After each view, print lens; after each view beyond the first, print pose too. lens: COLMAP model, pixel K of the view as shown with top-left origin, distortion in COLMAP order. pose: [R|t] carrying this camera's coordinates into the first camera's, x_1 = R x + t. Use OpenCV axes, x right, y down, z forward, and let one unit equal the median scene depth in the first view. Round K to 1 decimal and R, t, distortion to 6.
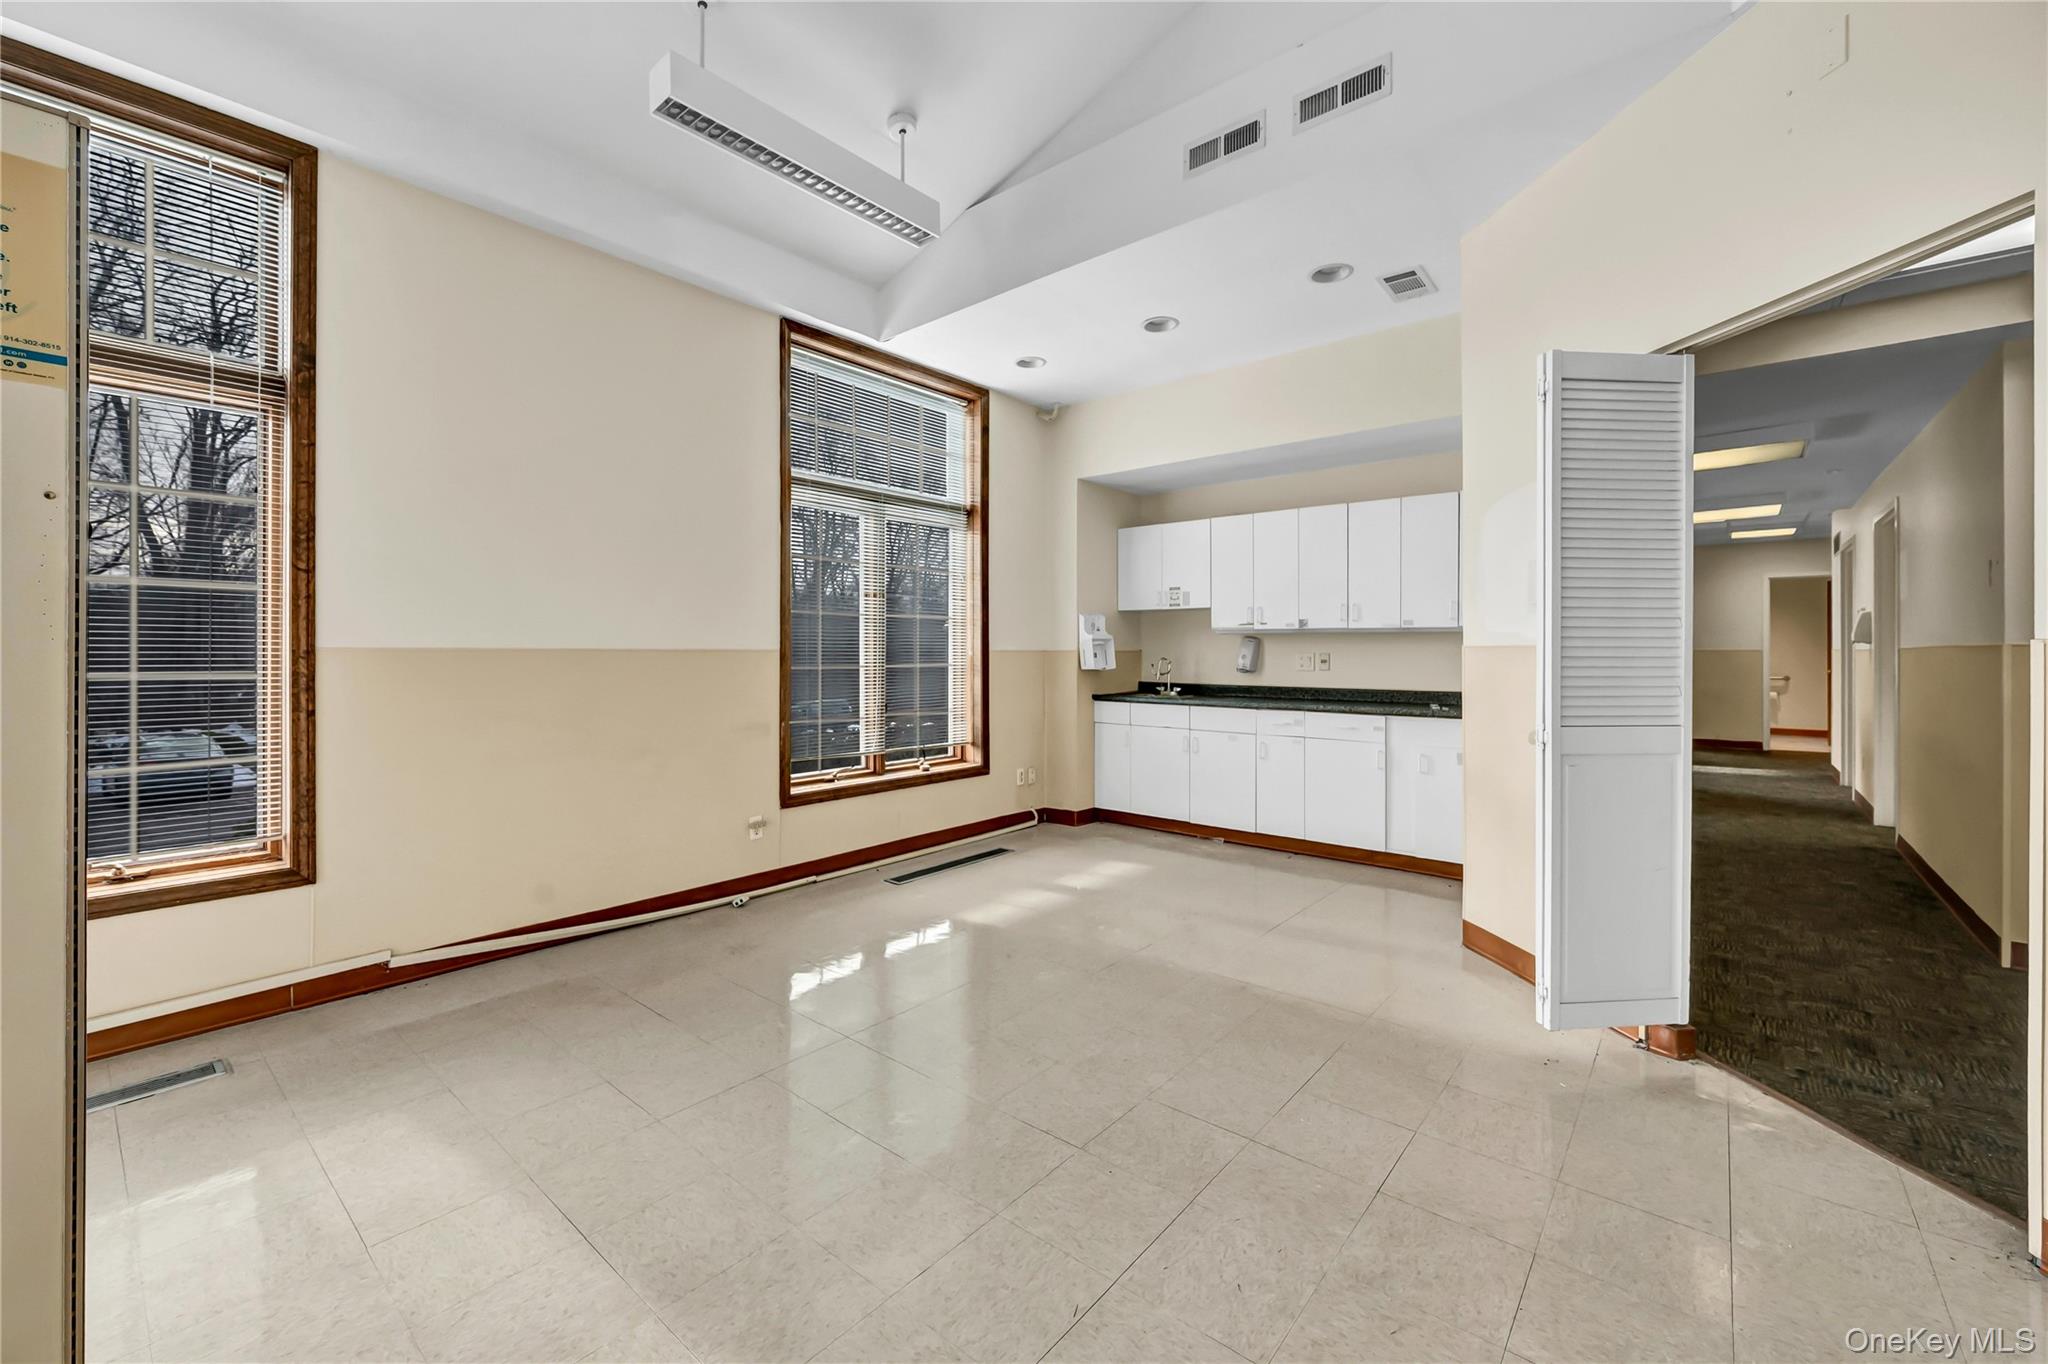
lens RADIAL K [[829.1, 0, 1021.2], [0, 829.1, 648.6], [0, 0, 1]] dist [0.000506, 0.000145]
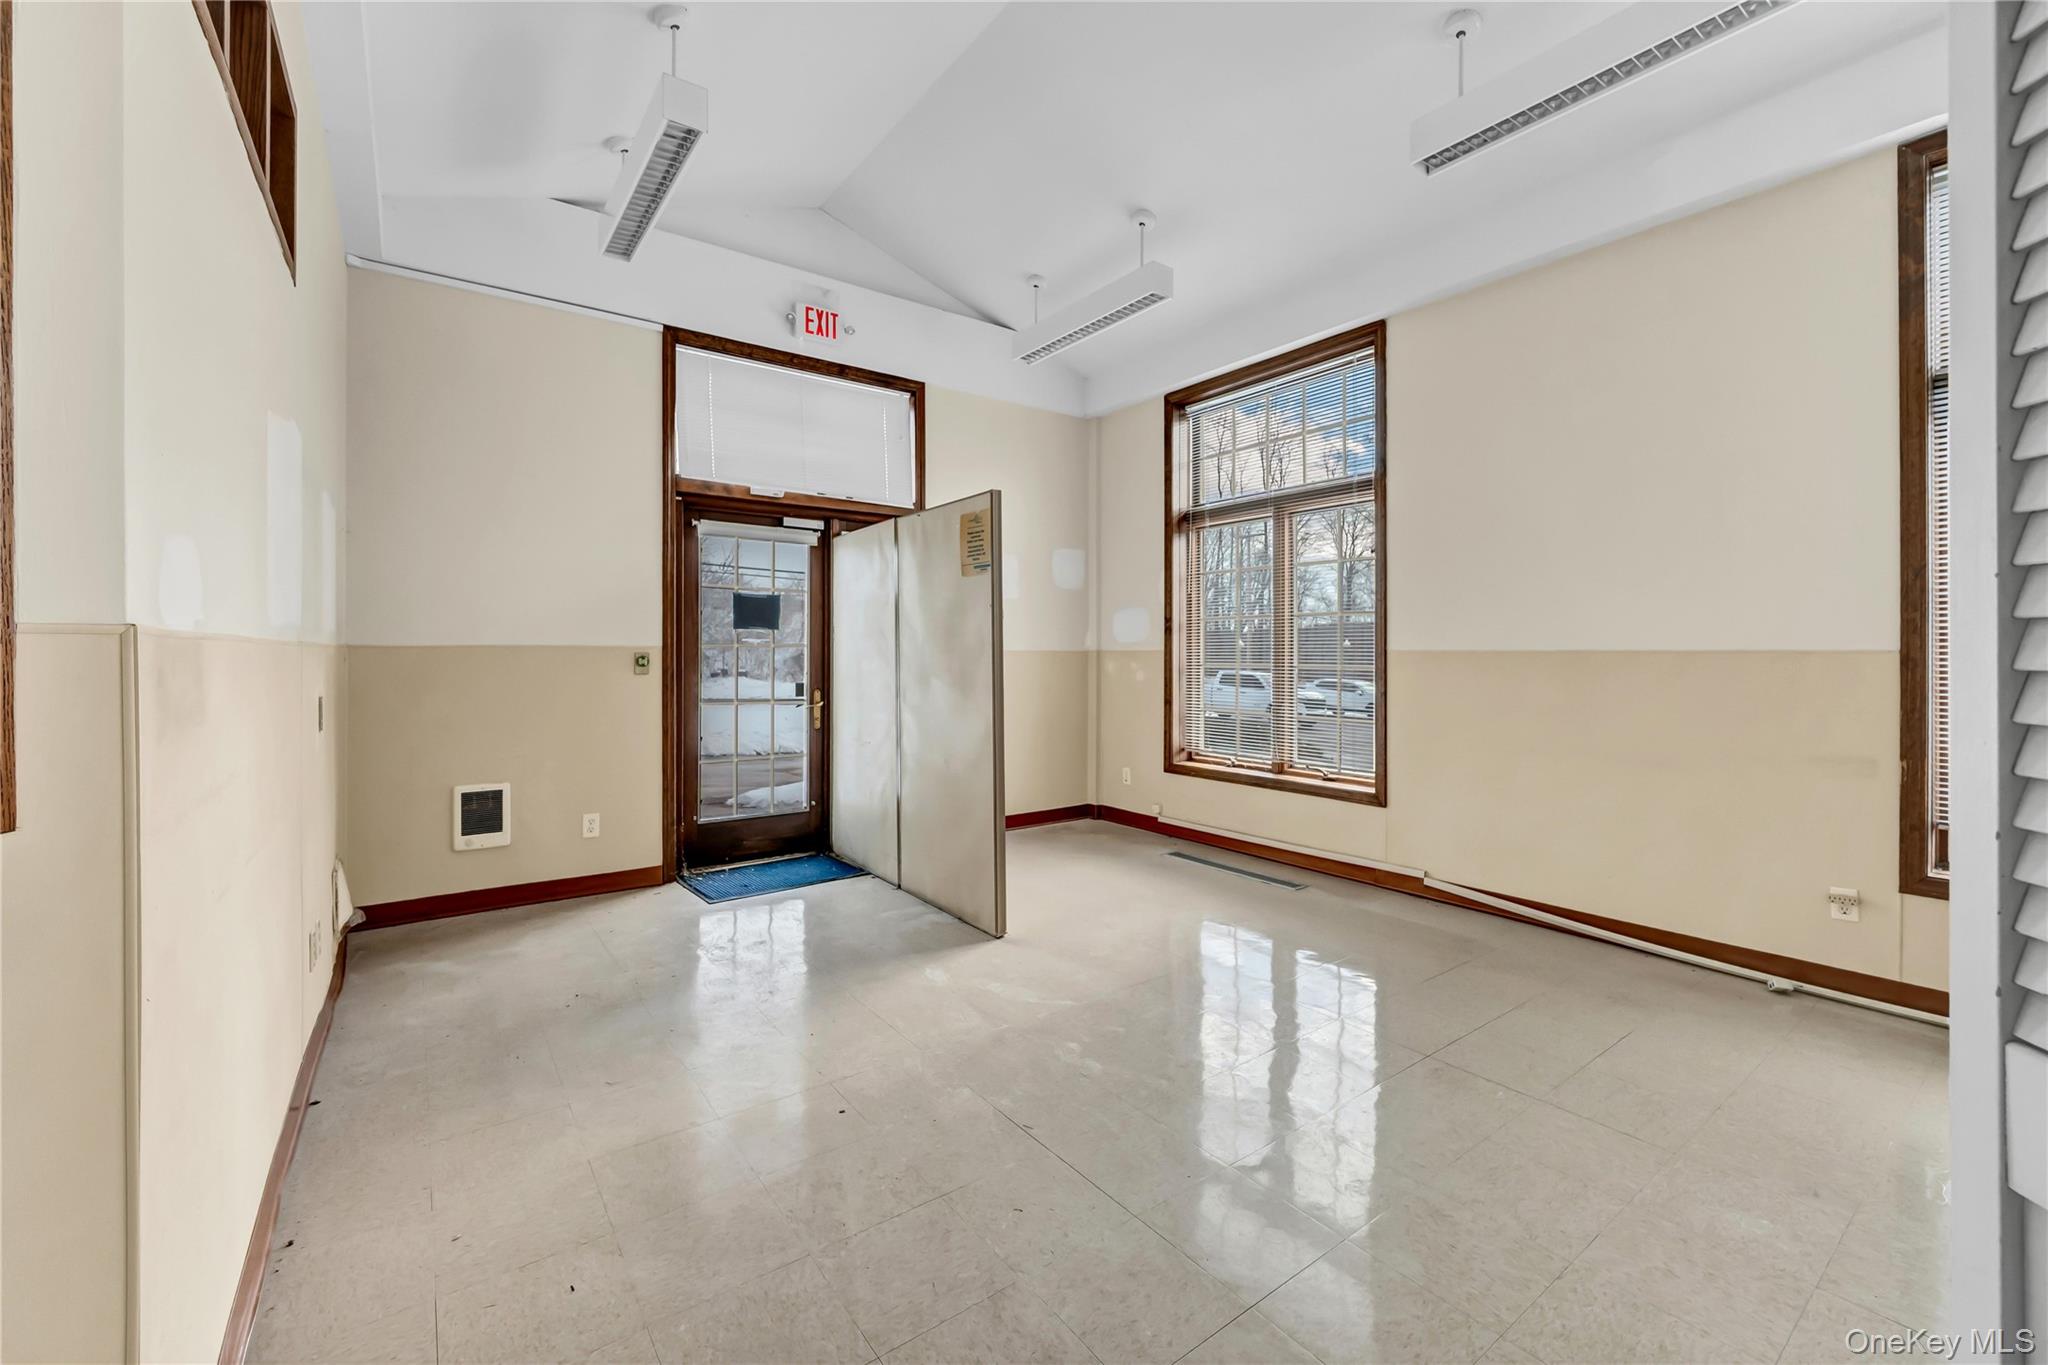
lens RADIAL K [[829.1, 0, 1021.2], [0, 829.1, 649.1], [0, 0, 1]] dist [0.000506, 0.000145]
pose [[-0.232587, -0.004807, -0.972564, 0.763389], [0.004842, 0.999970, -0.006100, 0.001329], [0.972563, -0.006128, -0.232557, 0.706179]]
